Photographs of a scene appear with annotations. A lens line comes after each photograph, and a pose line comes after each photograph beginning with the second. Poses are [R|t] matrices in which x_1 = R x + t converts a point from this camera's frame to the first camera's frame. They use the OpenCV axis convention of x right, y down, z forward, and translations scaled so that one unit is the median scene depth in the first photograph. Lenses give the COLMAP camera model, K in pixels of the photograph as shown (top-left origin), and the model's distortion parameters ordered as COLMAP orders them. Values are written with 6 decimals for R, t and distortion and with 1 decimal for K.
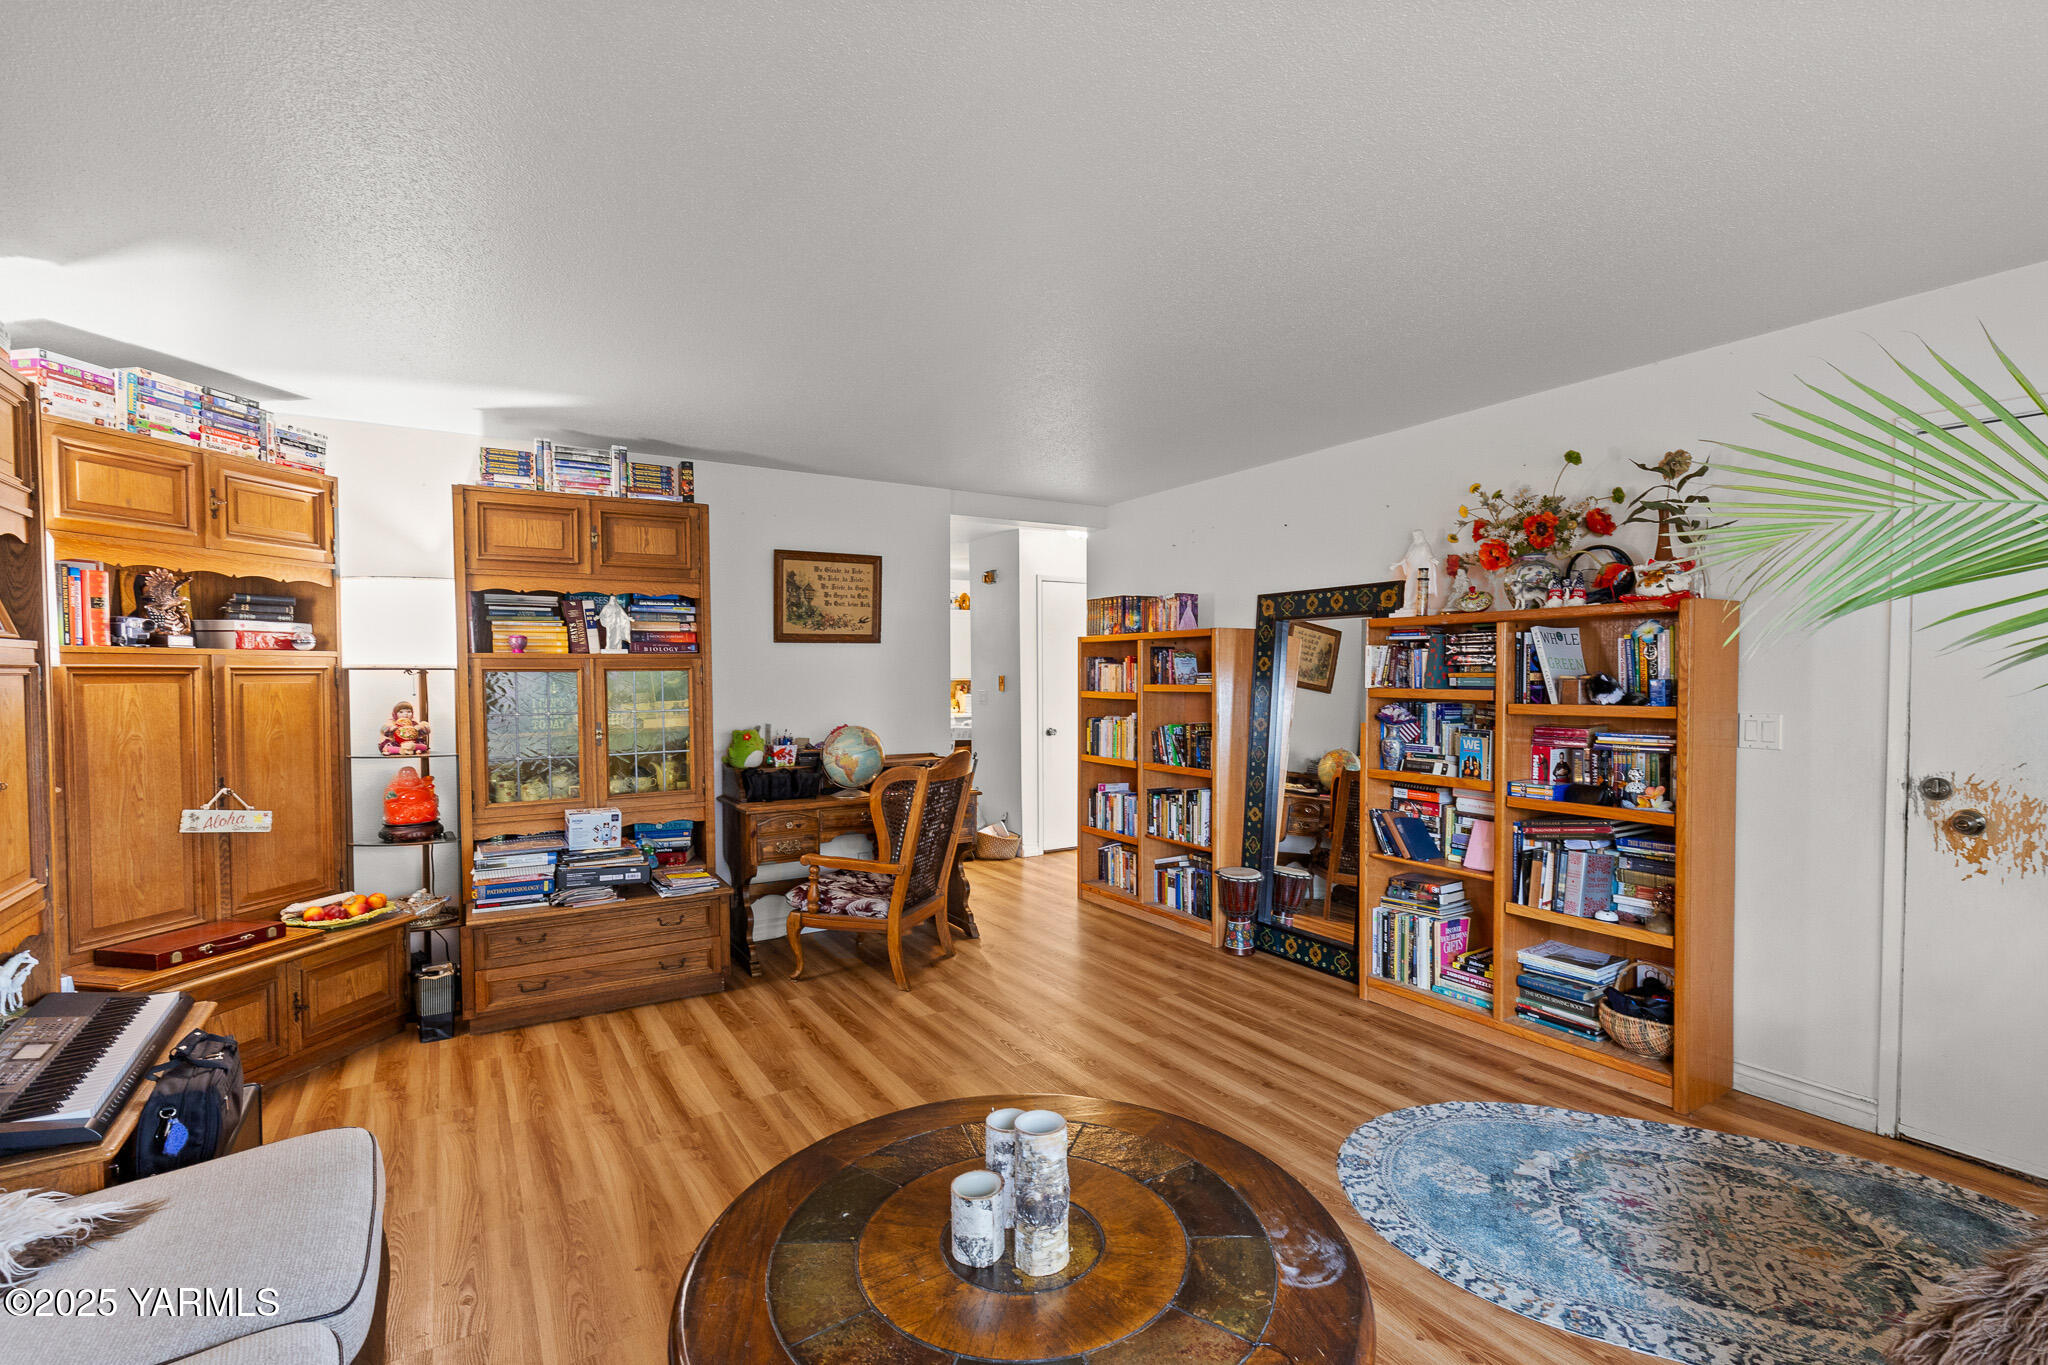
lens RADIAL K [[917.4, 0, 1031.0], [0, 917.4, 697.9], [0, 0, 1]] dist [0.000007, -0.000374]
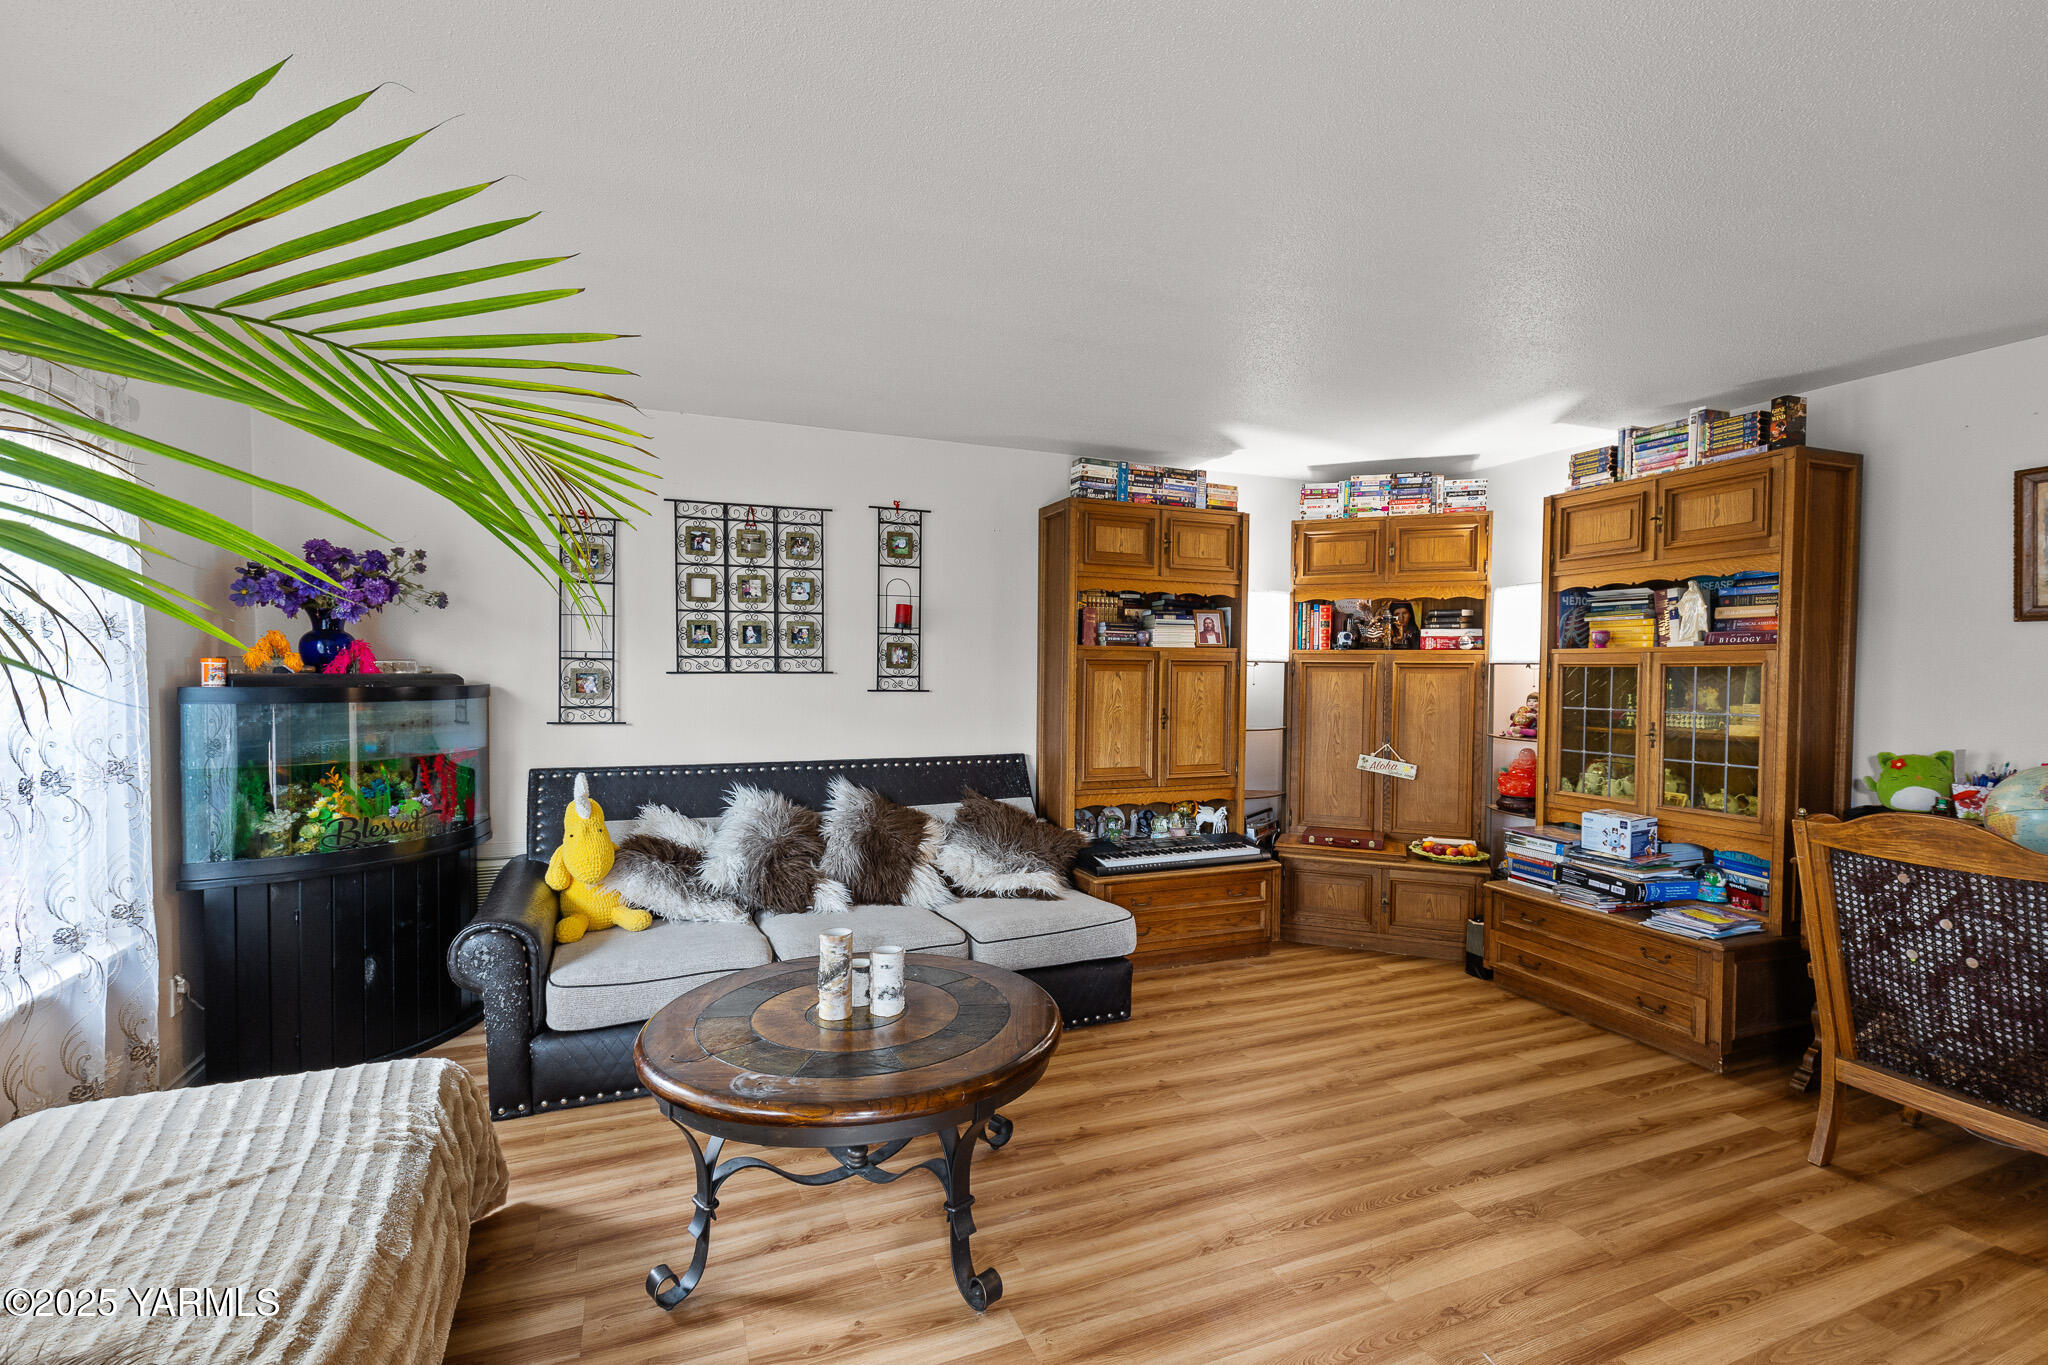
lens RADIAL K [[929.2, 0, 1051.1], [0, 929.2, 699.7], [0, 0, 1]] dist [0.017561, -0.003910]
pose [[-0.156870, 0.036163, -0.986957, 0.624950], [-0.034875, 0.998503, 0.042130, -0.016342], [0.987003, 0.041029, -0.155374, 0.637012]]
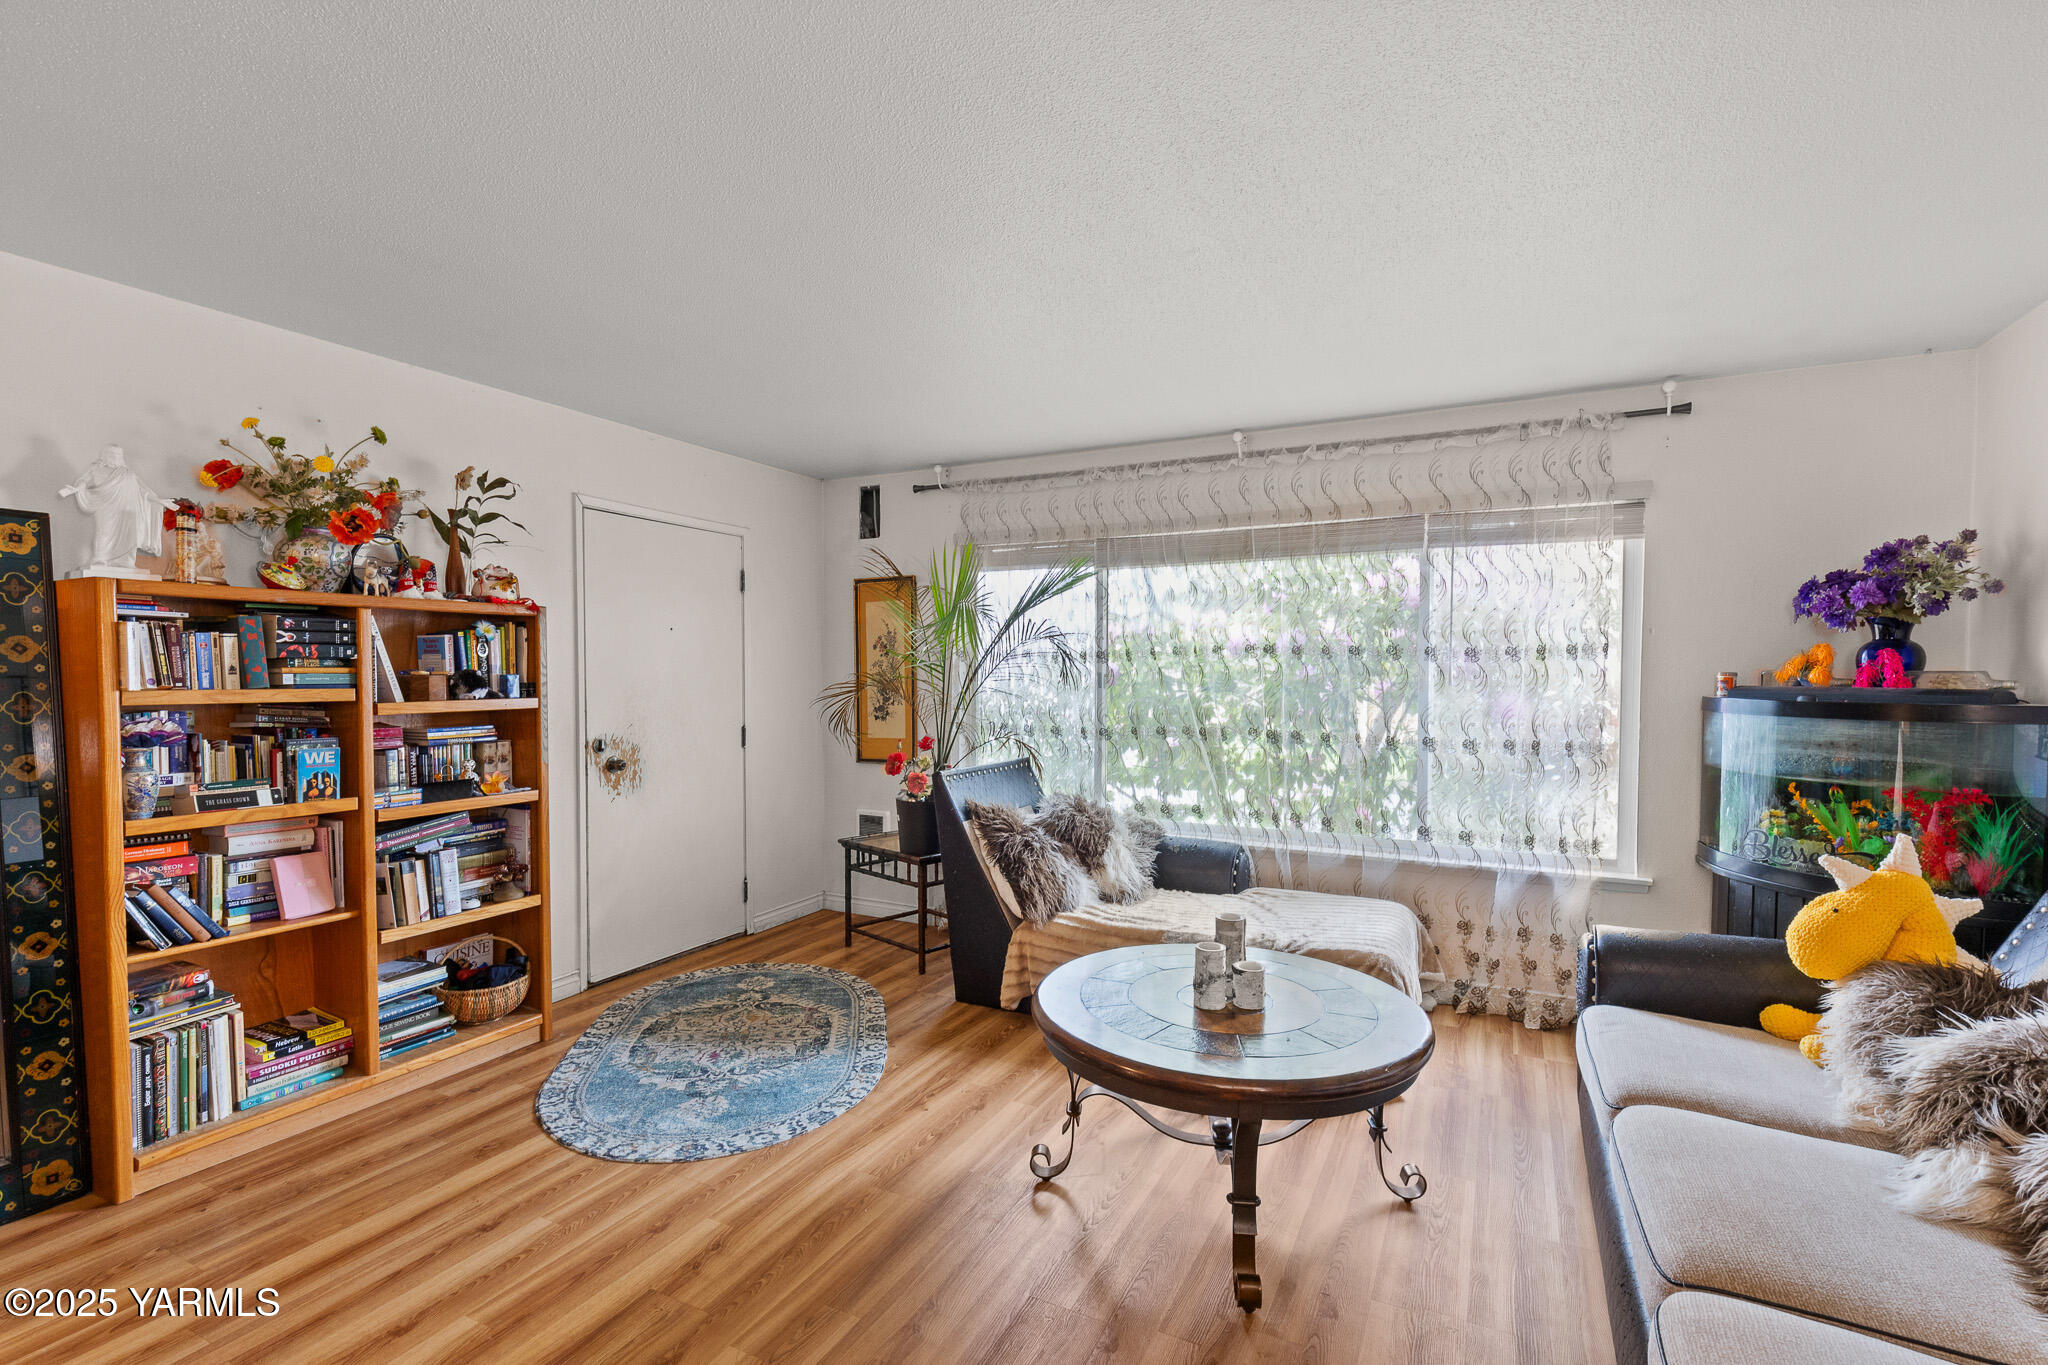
lens RADIAL K [[931.3, 0, 1025.1], [0, 931.3, 698.8], [0, 0, 1]] dist [0.012759, -0.003920]
pose [[-0.506416, -0.023261, 0.861975, -0.530731], [0.022830, 0.998924, 0.040370, -0.019281], [-0.861987, 0.040123, -0.505340, 0.881508]]
